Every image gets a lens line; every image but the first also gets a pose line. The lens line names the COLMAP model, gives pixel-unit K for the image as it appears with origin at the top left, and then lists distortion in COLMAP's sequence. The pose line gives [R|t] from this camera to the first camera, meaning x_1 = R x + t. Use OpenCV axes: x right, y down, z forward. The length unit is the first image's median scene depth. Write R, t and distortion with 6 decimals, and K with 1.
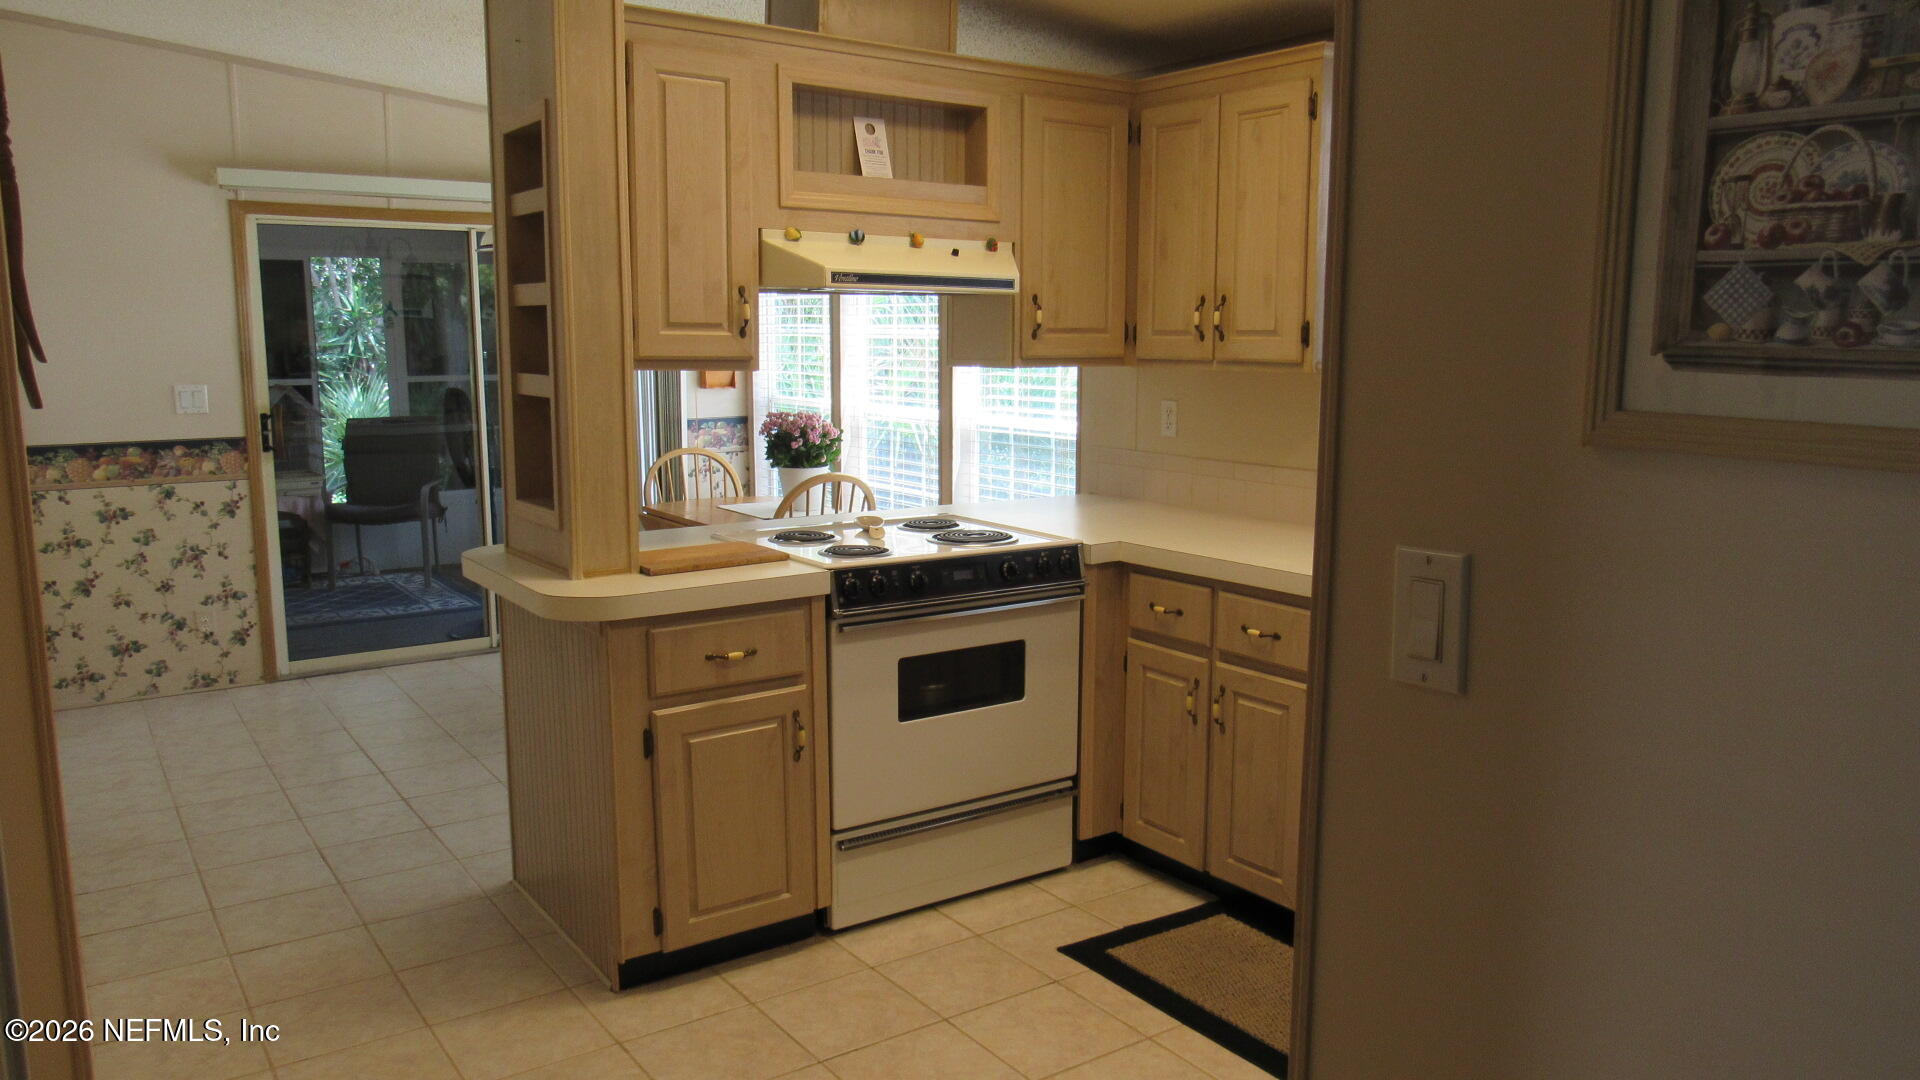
lens RADIAL K [[1374.2, 0, 962.8], [0, 1374.2, 539.6], [0, 0, 1]] dist [-0.025169, 0.004075]
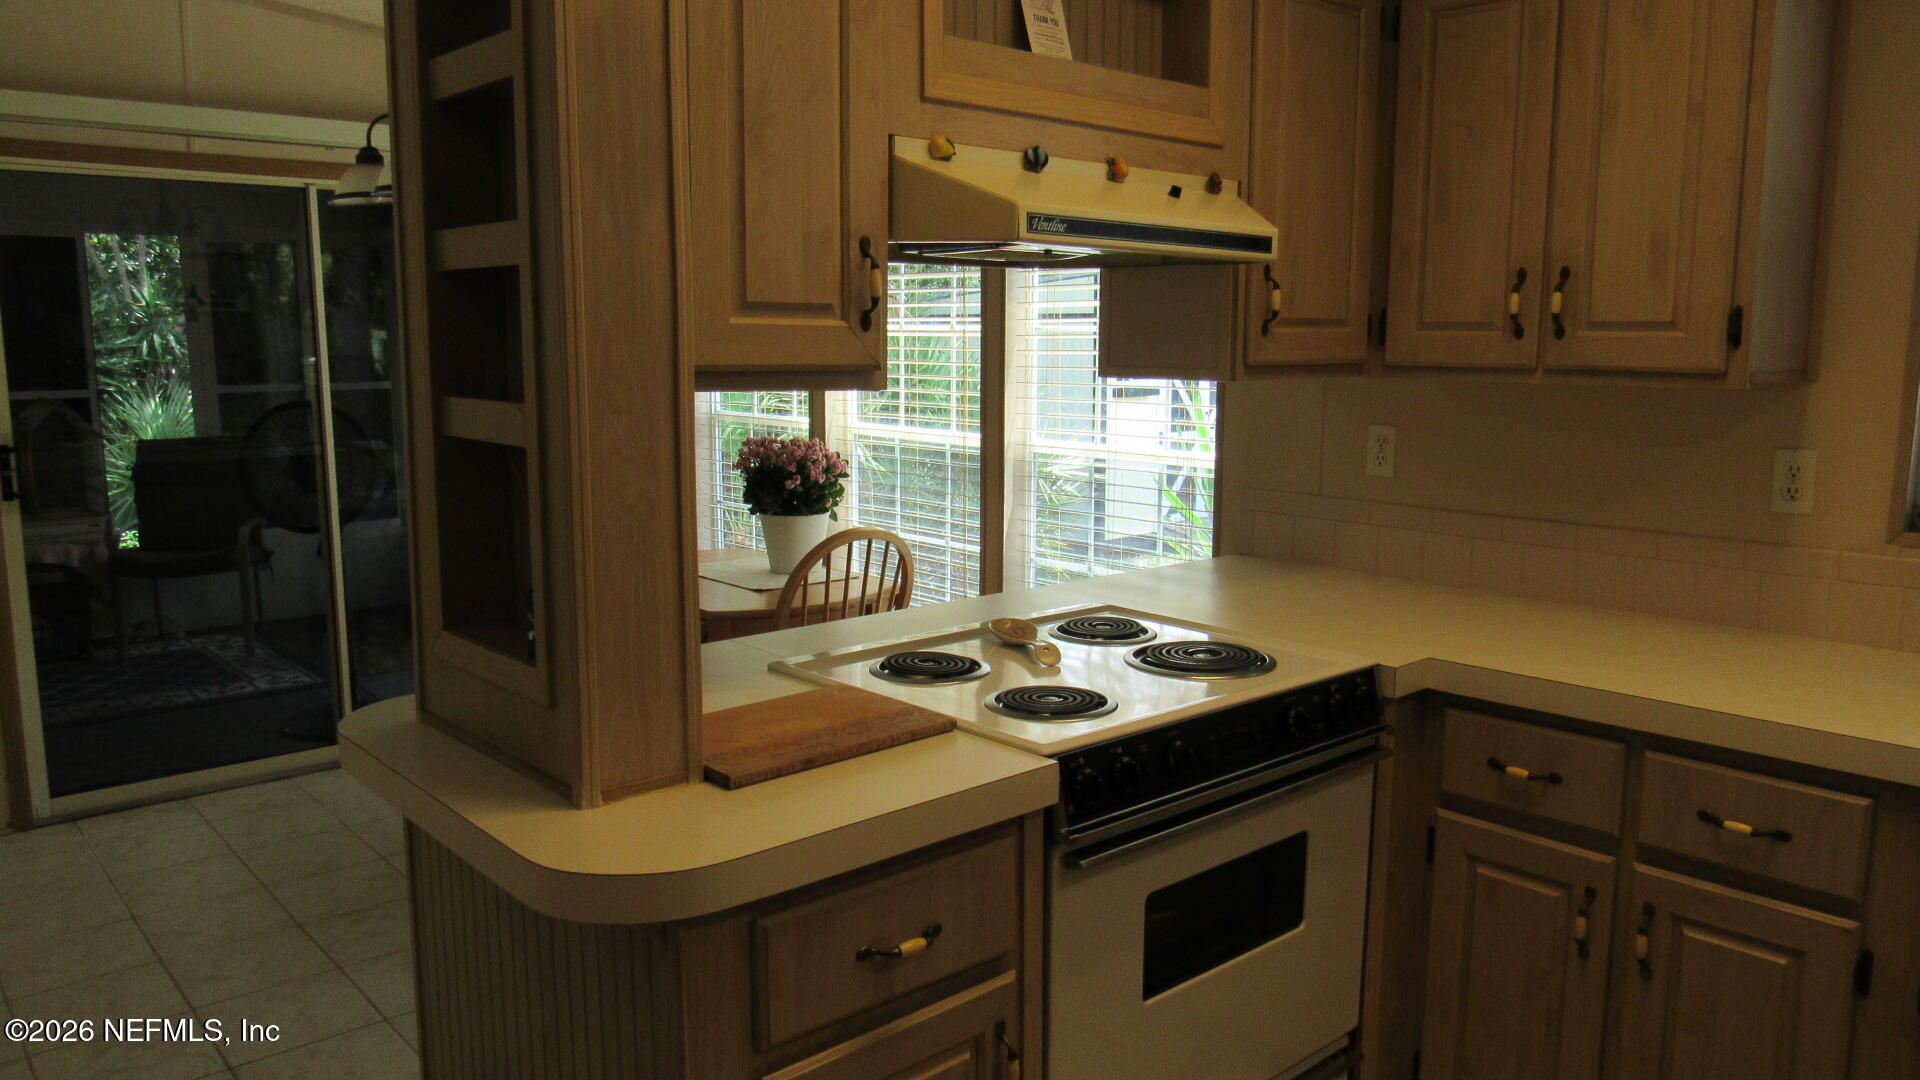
lens RADIAL K [[1374.2, 0, 956.2], [0, 1374.2, 538.6], [0, 0, 1]] dist [-0.025169, 0.004075]
pose [[0.993681, -0.016311, 0.111052, -0.167329], [0.016450, 0.999865, -0.000334, -0.056150], [-0.111031, 0.002159, 0.993815, 0.399585]]
